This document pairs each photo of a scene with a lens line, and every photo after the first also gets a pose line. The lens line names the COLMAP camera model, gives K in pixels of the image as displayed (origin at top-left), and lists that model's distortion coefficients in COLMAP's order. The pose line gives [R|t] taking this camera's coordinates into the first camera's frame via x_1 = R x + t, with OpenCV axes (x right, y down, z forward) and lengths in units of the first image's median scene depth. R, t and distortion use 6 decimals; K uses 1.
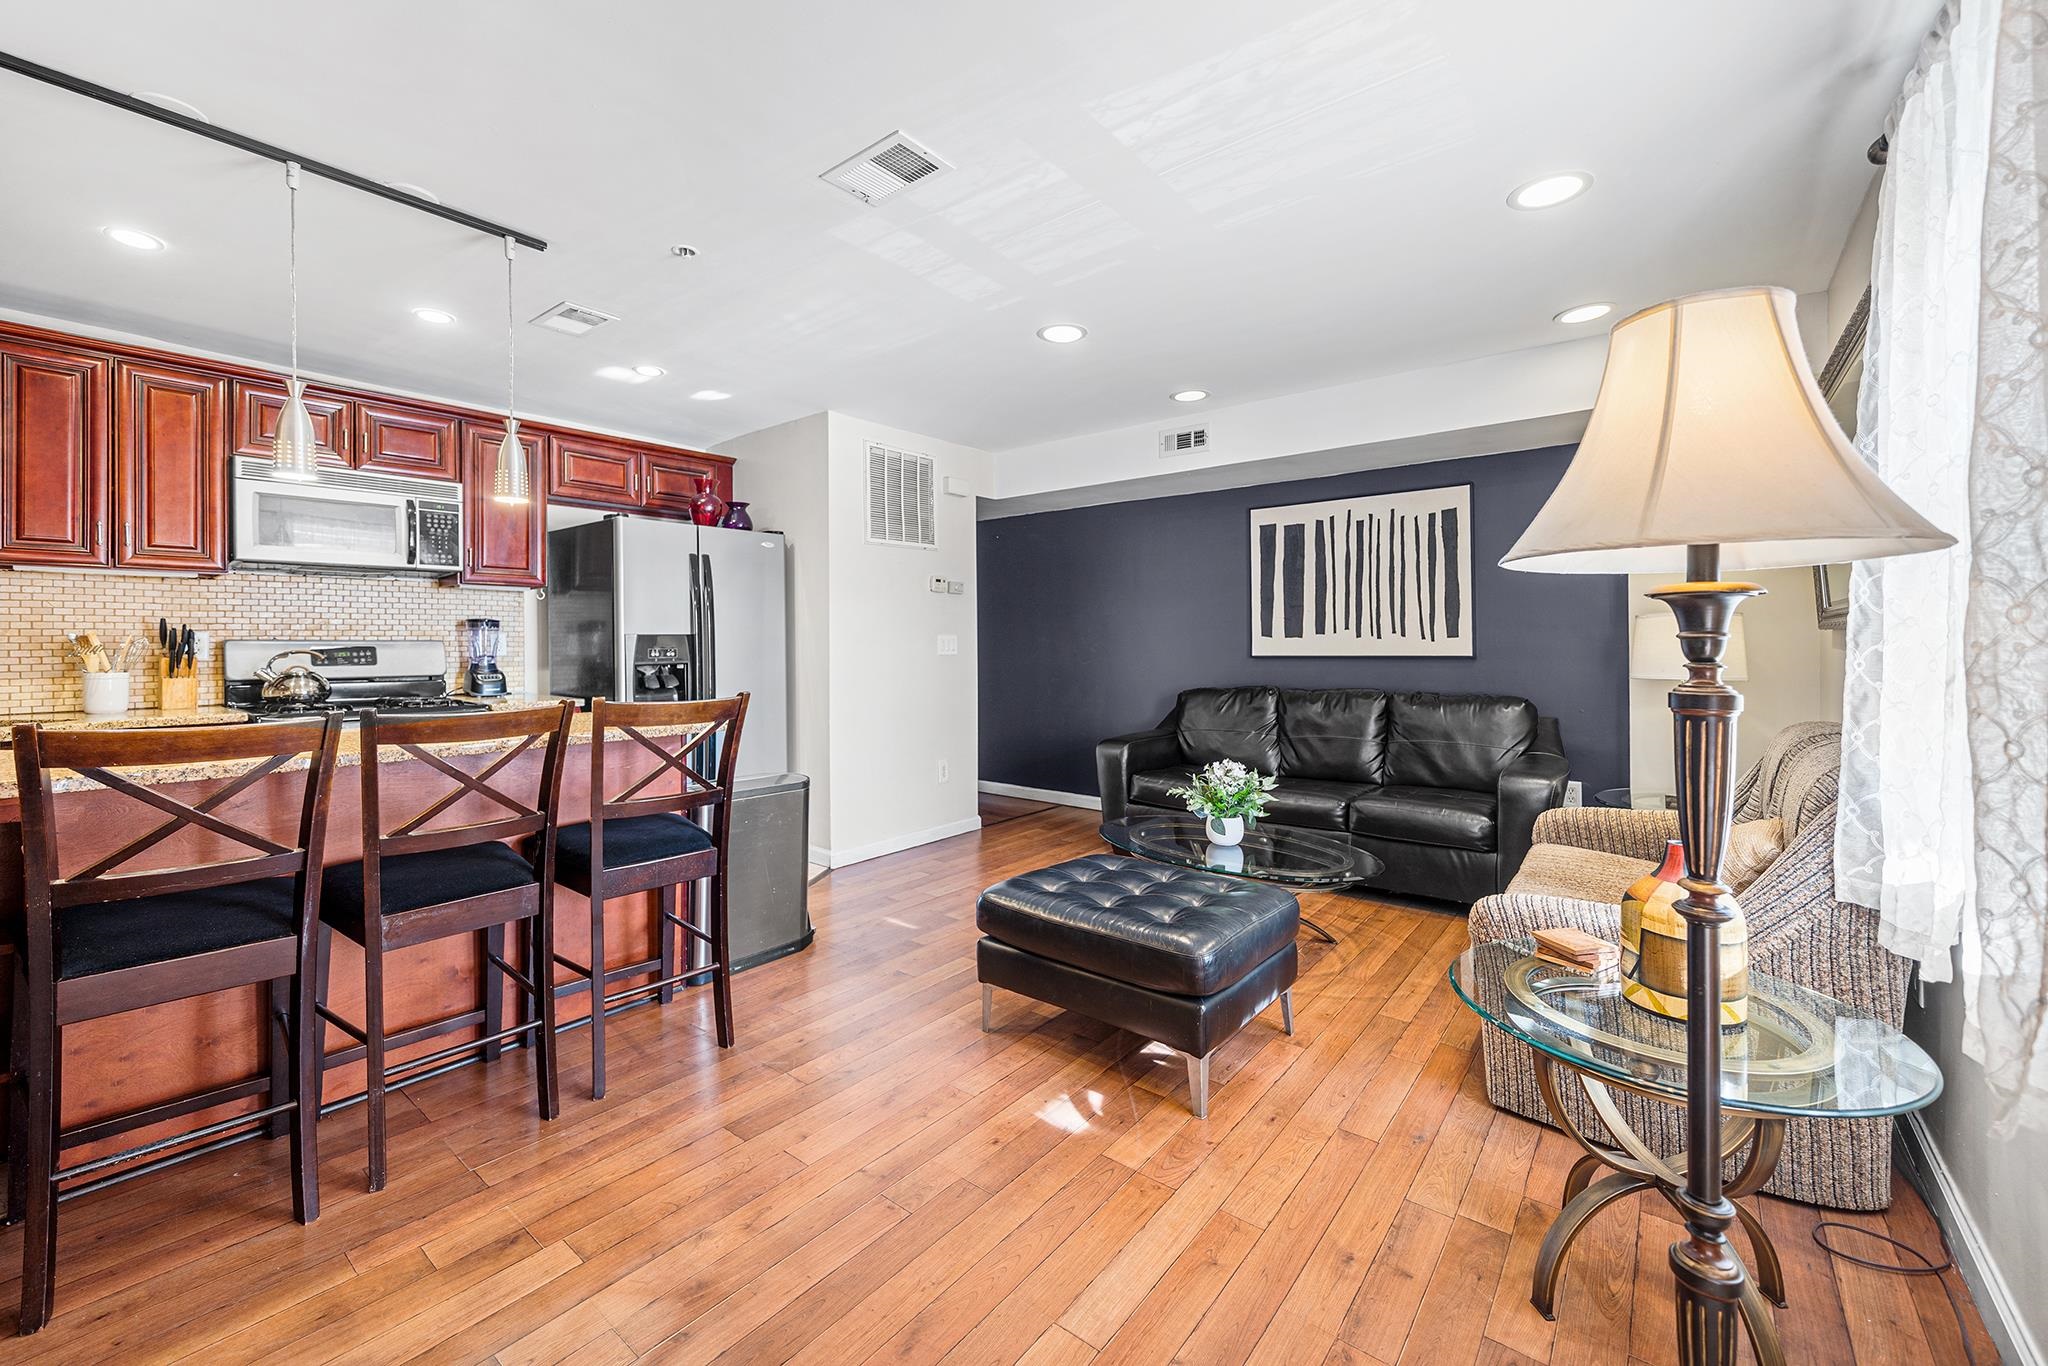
lens RADIAL K [[819.0, 0, 1017.7], [0, 819.0, 646.1], [0, 0, 1]] dist [-0.000277, -0.000240]
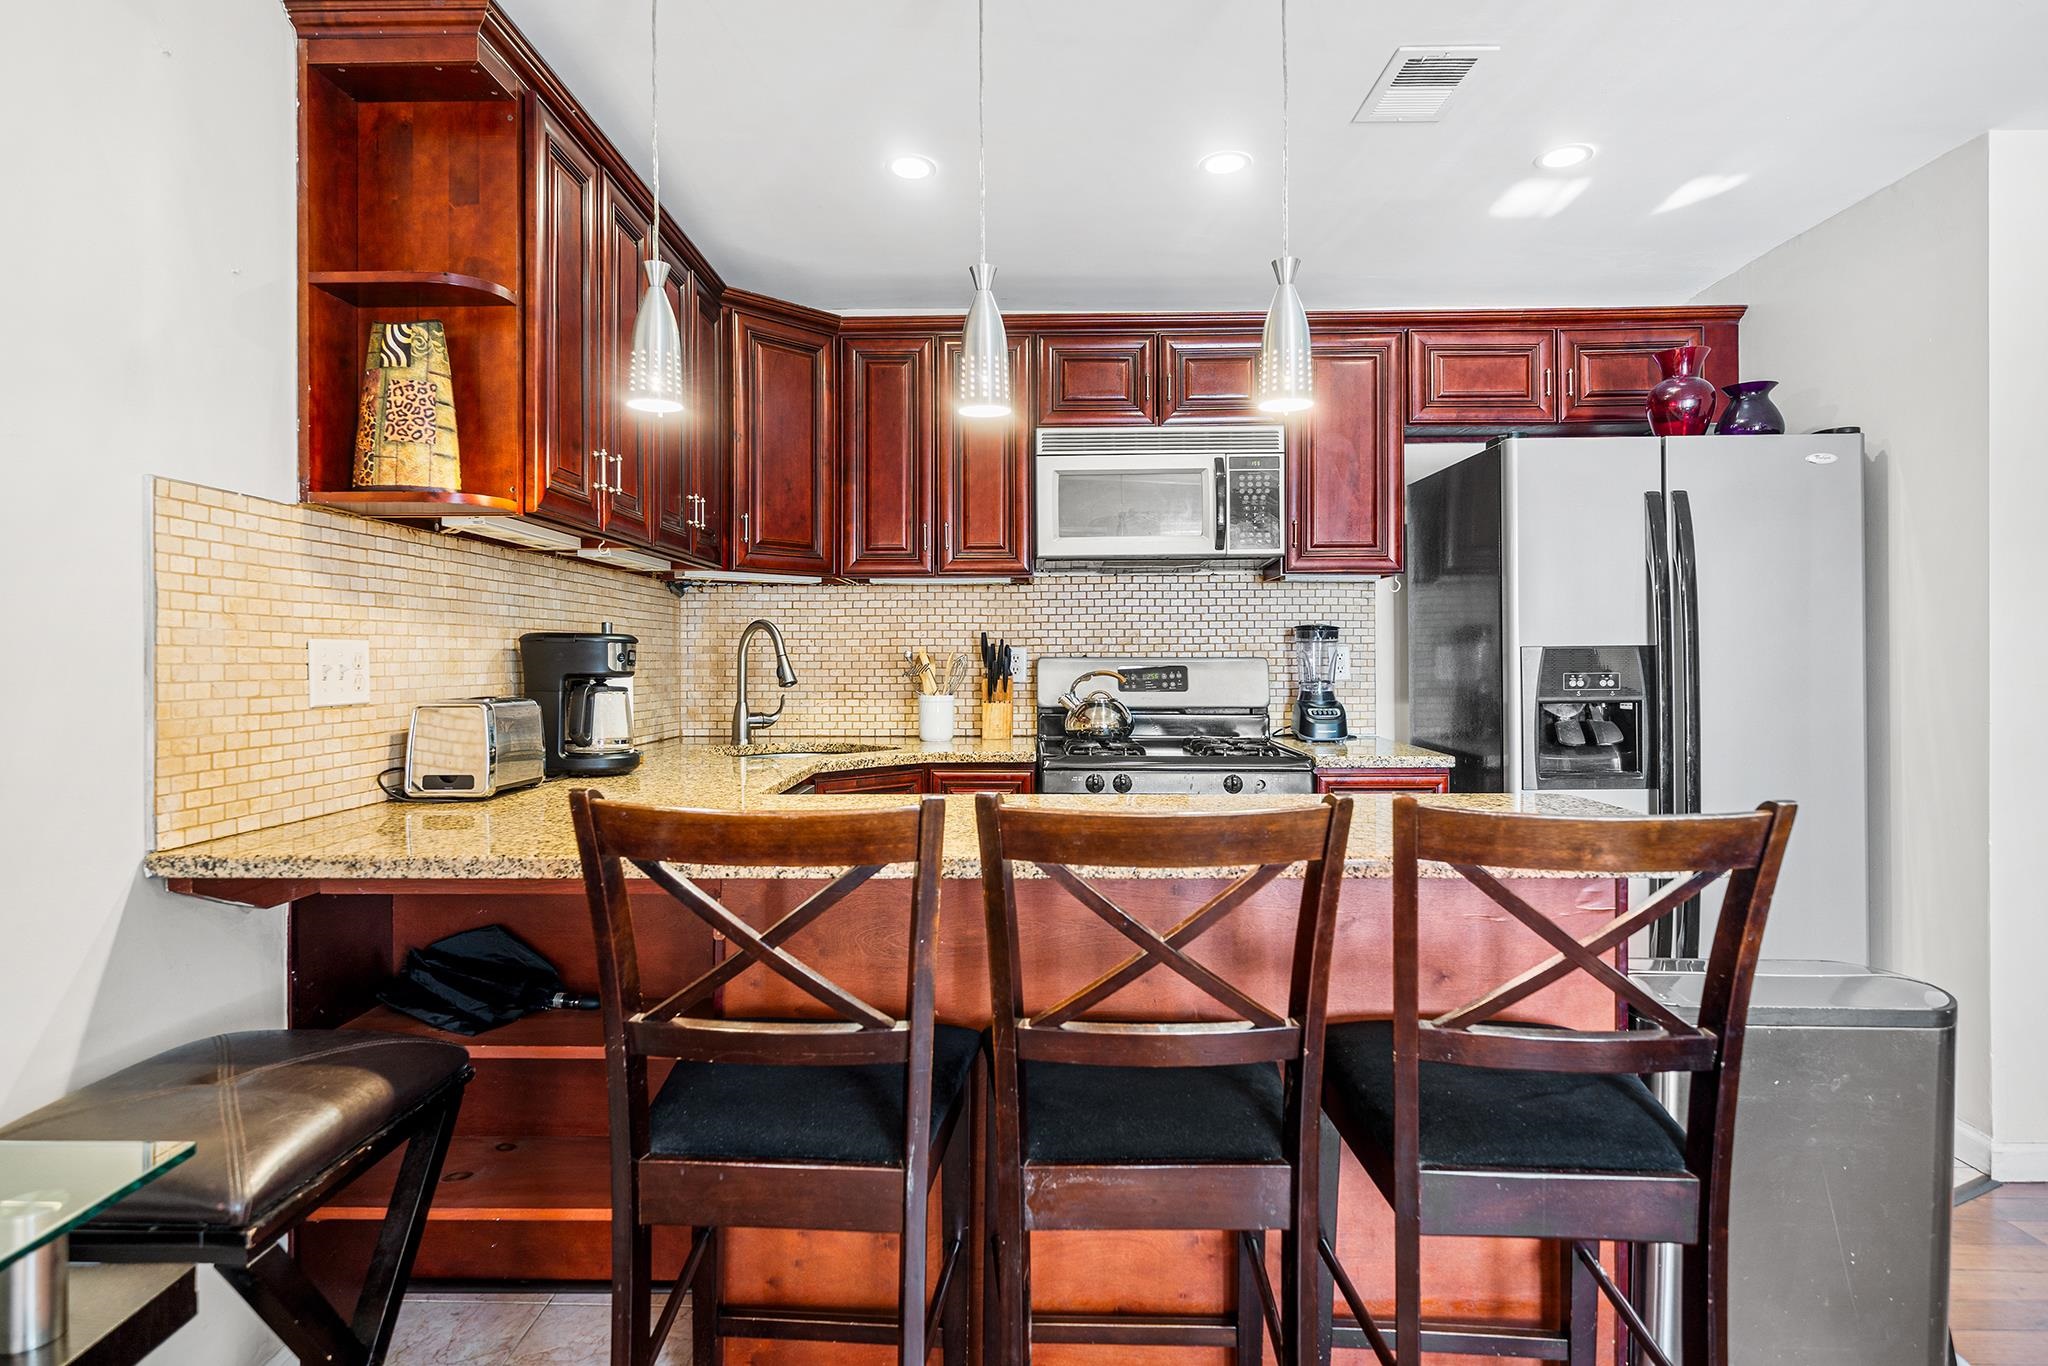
lens RADIAL K [[1088.4, 0, 1019.6], [0, 1088.4, 659.9], [0, 0, 1]] dist [0.004605, 0.000034]
pose [[0.610811, 0.002836, -0.791771, -0.107176], [-0.002225, 0.999996, 0.001866, -0.006620], [0.791773, 0.000622, 0.610815, 0.296502]]
